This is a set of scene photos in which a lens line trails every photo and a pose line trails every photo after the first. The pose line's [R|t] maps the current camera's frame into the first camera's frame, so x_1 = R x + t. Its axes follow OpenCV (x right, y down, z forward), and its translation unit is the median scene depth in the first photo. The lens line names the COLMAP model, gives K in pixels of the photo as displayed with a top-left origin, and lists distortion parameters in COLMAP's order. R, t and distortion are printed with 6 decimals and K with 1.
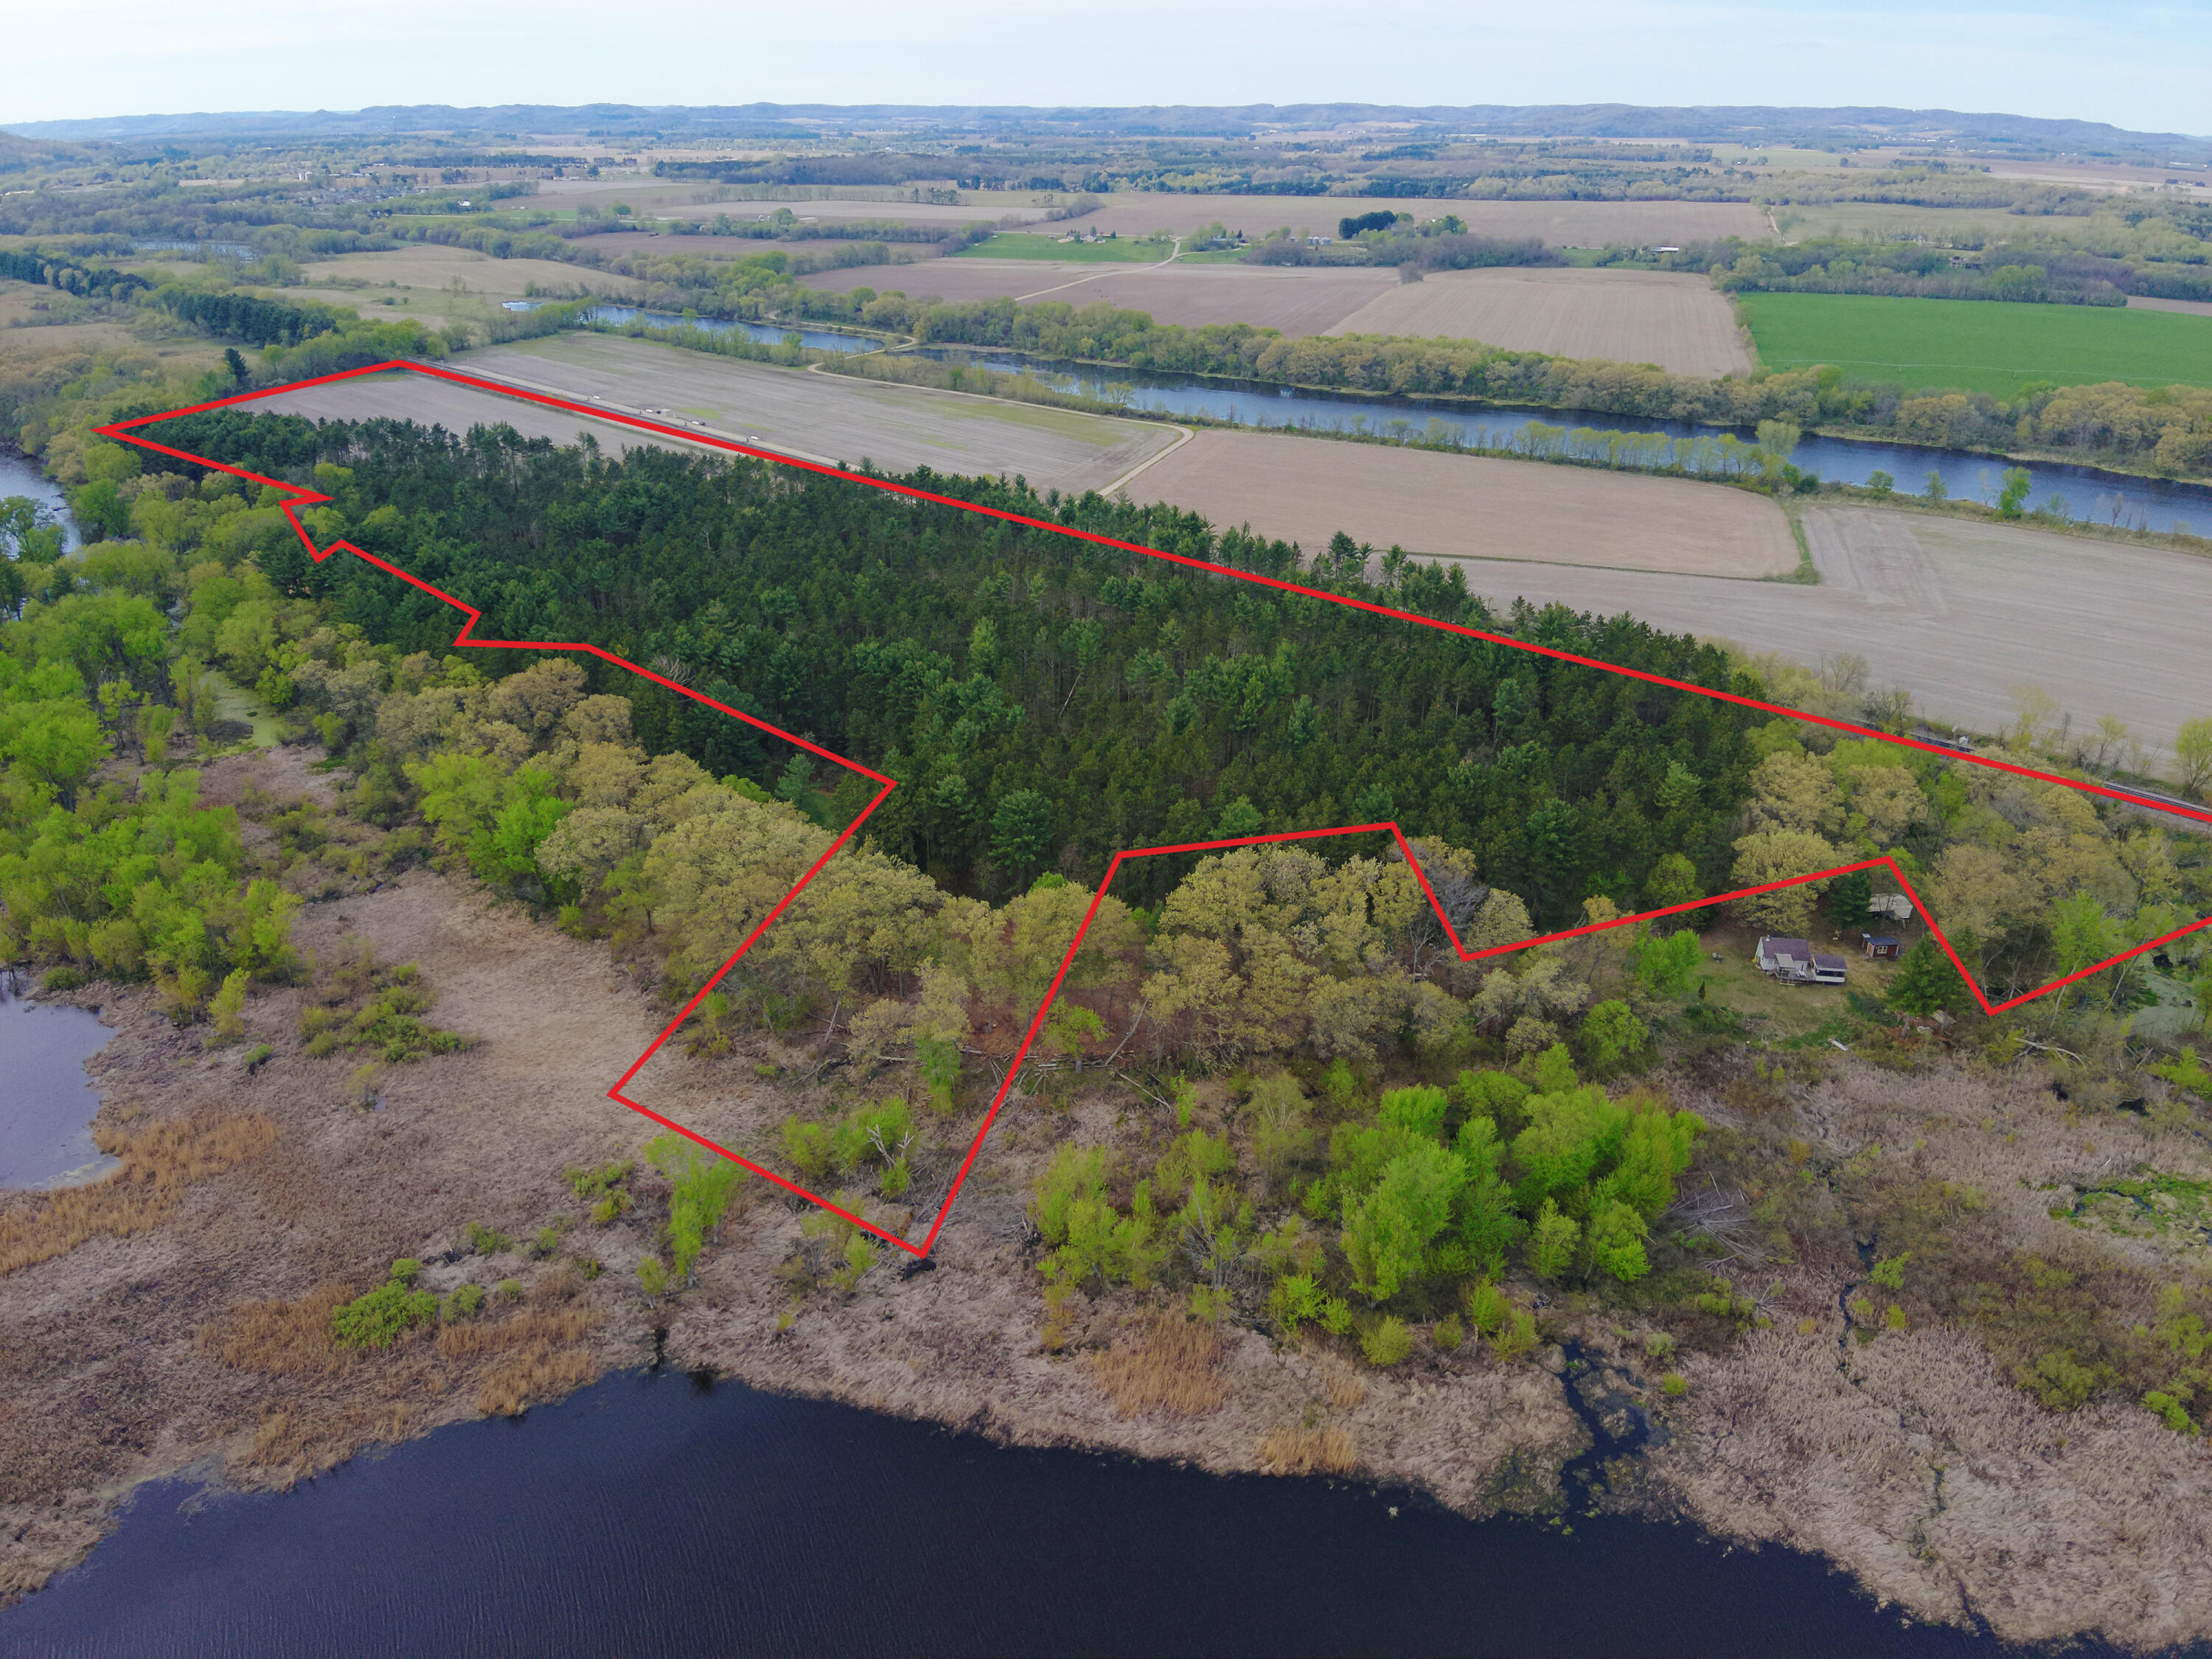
lens RADIAL K [[1570.9, 0, 1101.4], [0, 1570.9, 836.4], [0, 0, 1]] dist [0.096177, -0.180683]
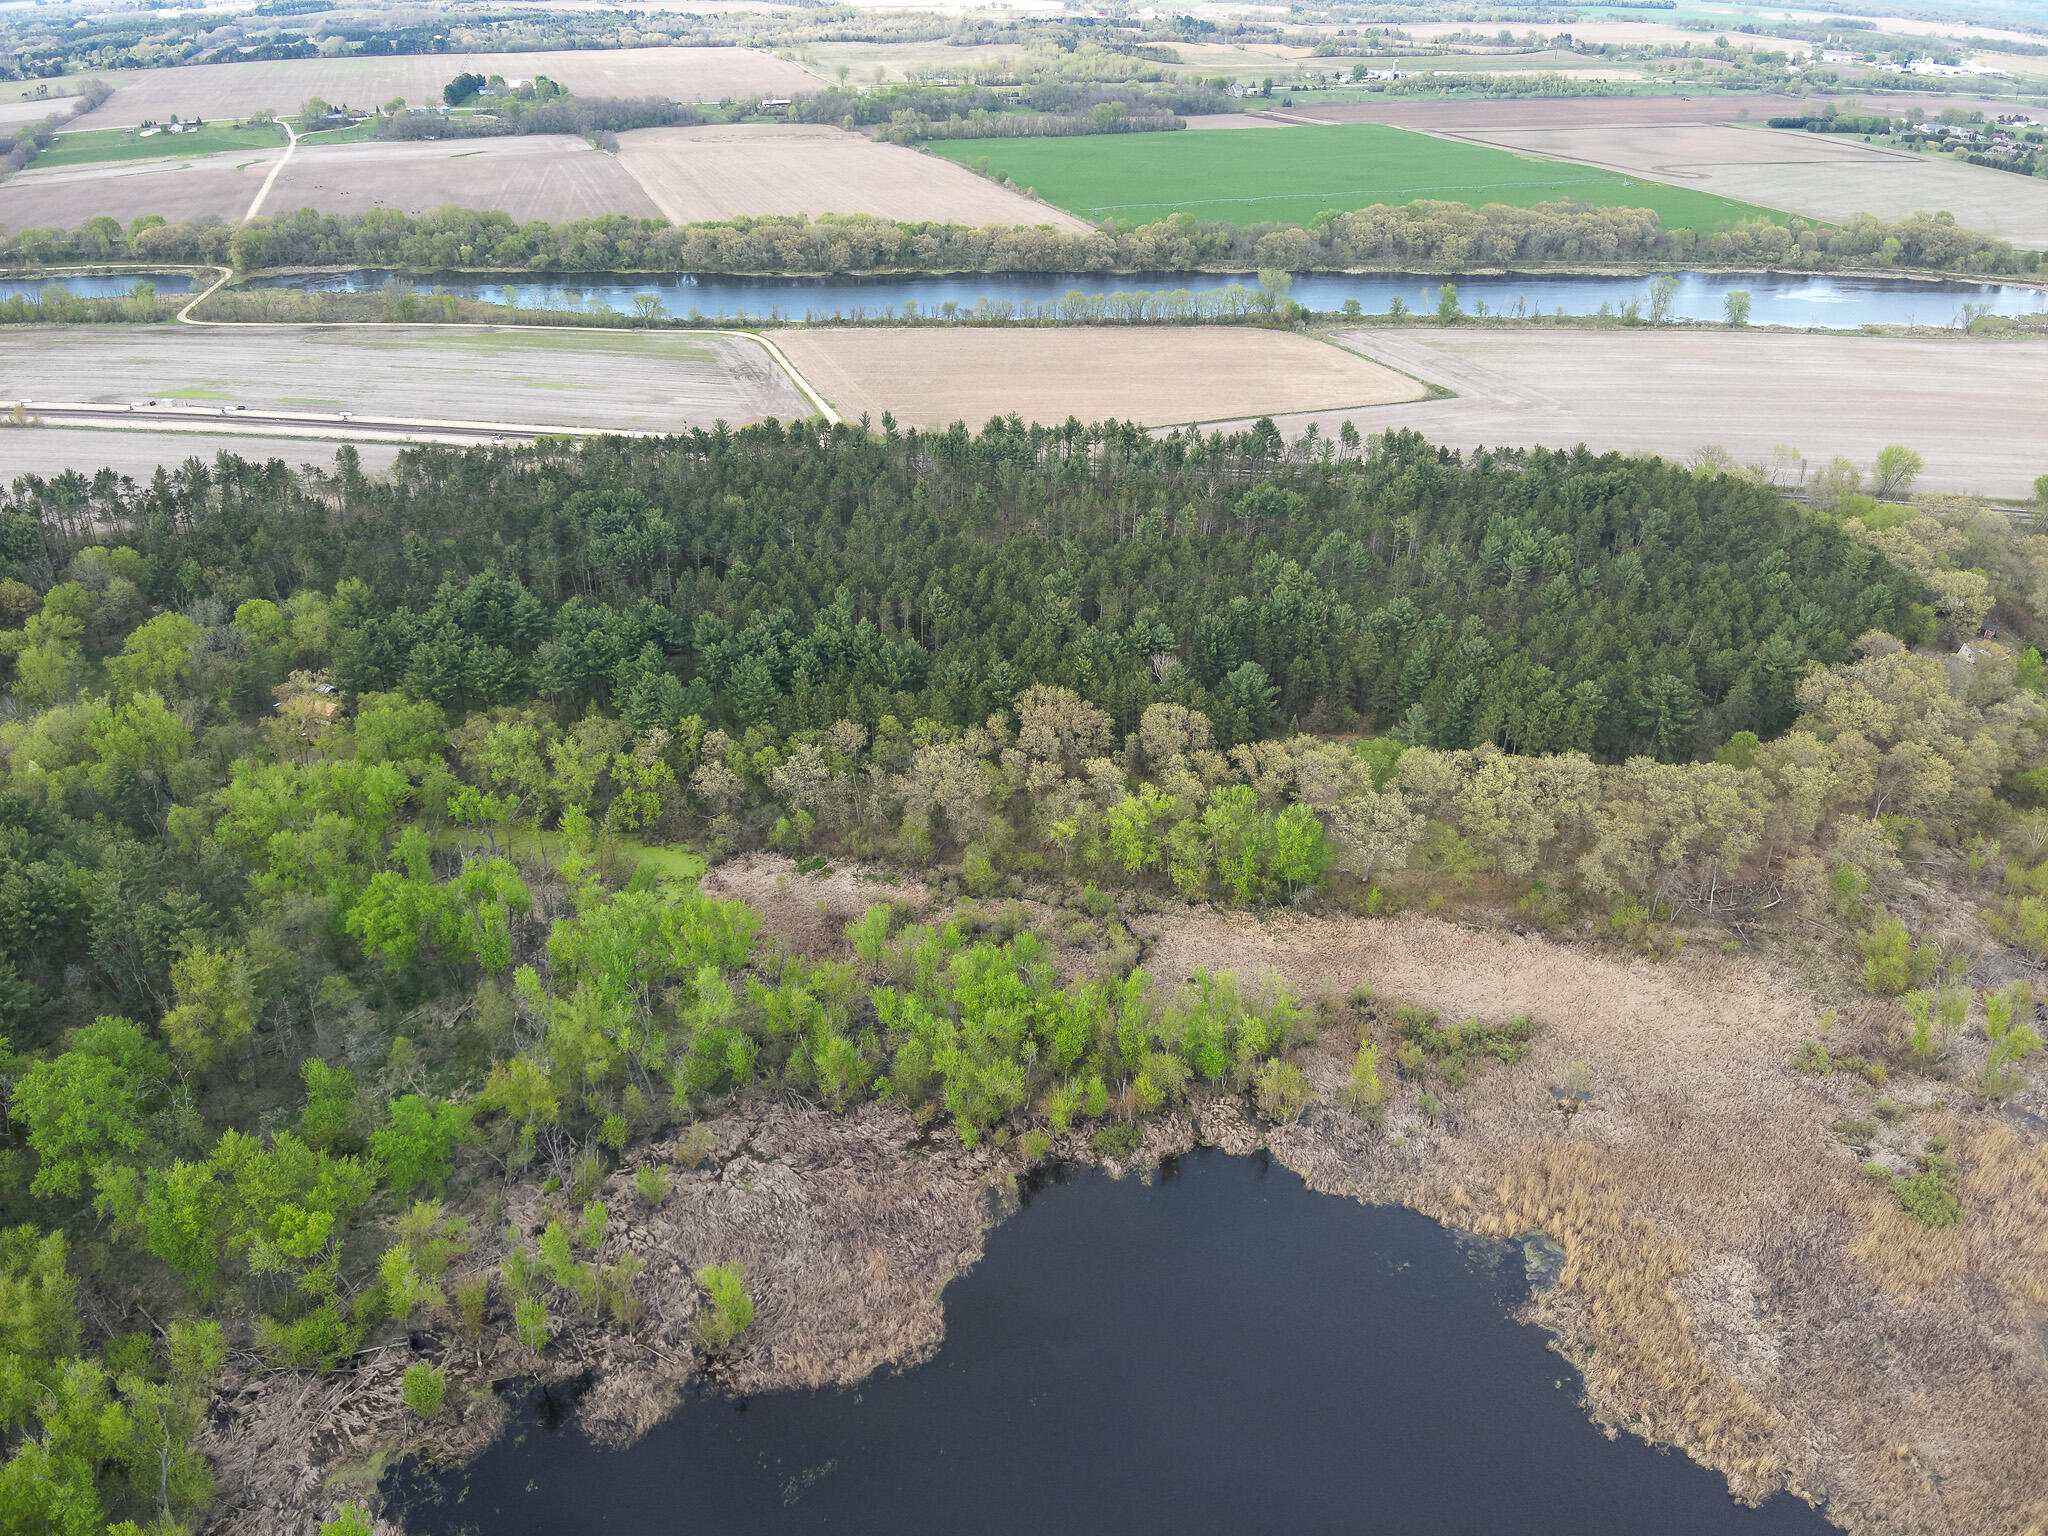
lens RADIAL K [[1486.7, 0, 1028.2], [0, 1486.7, 759.9], [0, 0, 1]] dist [0.095198, -0.188668]
pose [[0.792898, -0.287831, 0.537089, -0.510381], [0.247939, 0.957539, 0.147125, -0.122011], [-0.556631, 0.016510, 0.830596, 0.144312]]
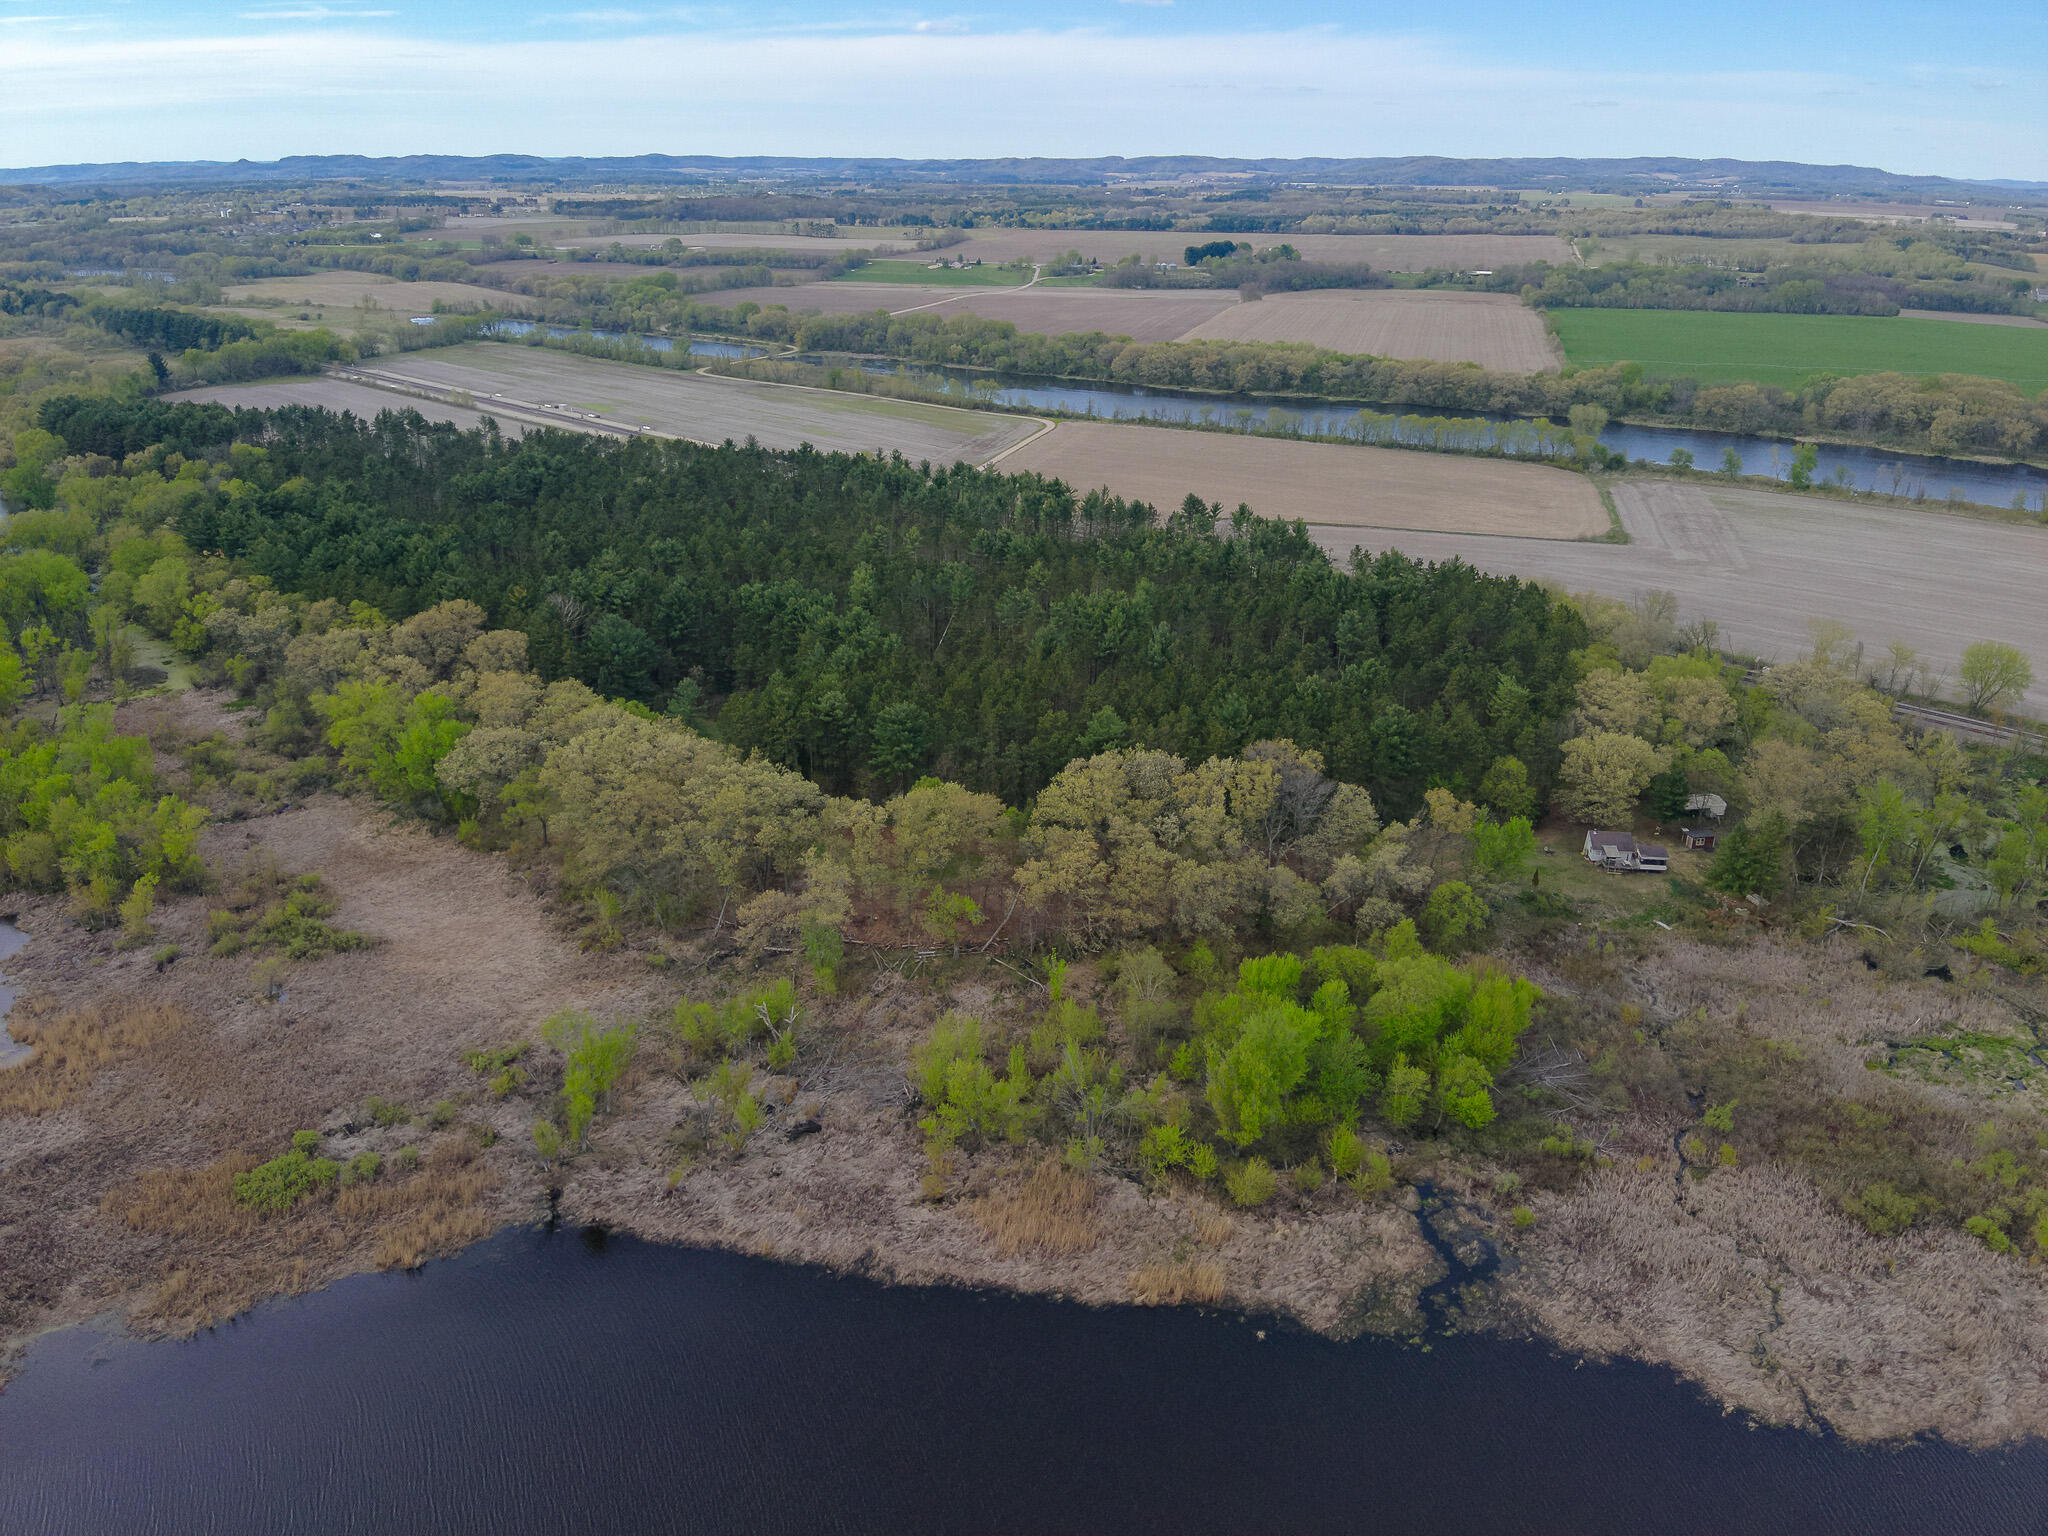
lens RADIAL K [[1456.2, 0, 1018.4], [0, 1456.2, 773.7], [0, 0, 1]] dist [0.098155, -0.185167]
pose [[0.999462, -0.011102, 0.030850, -0.000567], [0.012197, 0.999293, -0.035552, 0.025959], [-0.030433, 0.035910, 0.998892, 0.006834]]
